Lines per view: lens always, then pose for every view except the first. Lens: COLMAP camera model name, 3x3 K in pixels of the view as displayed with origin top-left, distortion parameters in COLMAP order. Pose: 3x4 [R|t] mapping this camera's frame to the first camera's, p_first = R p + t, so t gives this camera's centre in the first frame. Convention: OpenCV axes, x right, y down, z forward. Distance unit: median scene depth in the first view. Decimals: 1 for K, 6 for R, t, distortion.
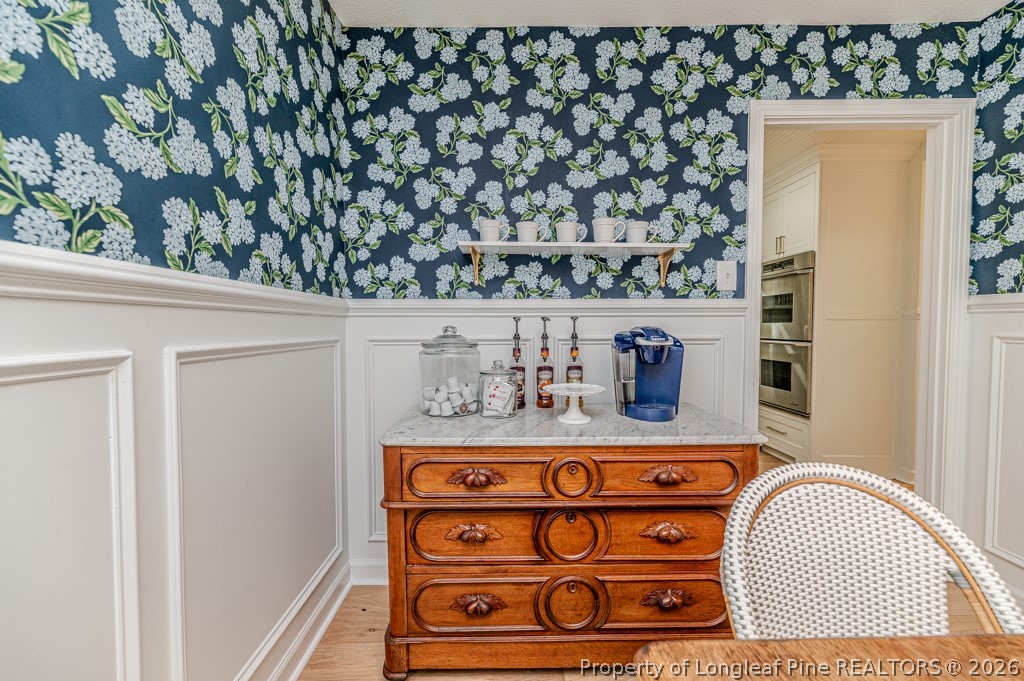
lens RADIAL K [[443.4, 0, 508.9], [0, 443.4, 348.3], [0, 0, 1]] dist [0.002482, -0.000418]
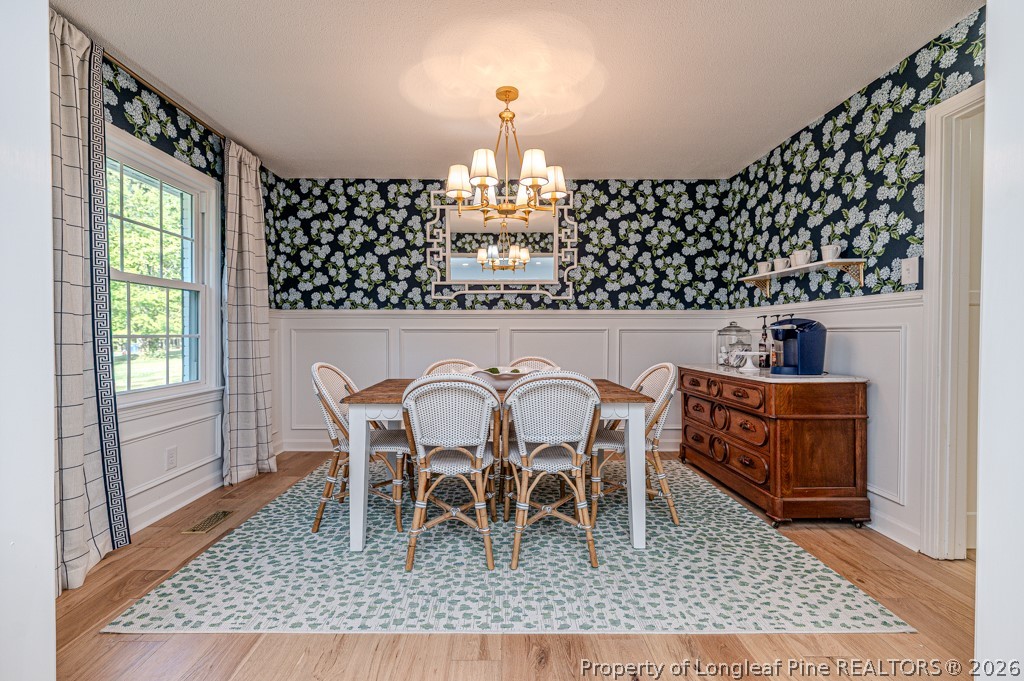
lens RADIAL K [[409.0, 0, 508.5], [0, 409.0, 337.0], [0, 0, 1]] dist [0.002191, -0.000398]
pose [[0.017083, 0.012034, -0.999782, 1.526084], [-0.037498, 0.999232, 0.011387, 0.031394], [0.999151, 0.037295, 0.017521, -0.035218]]
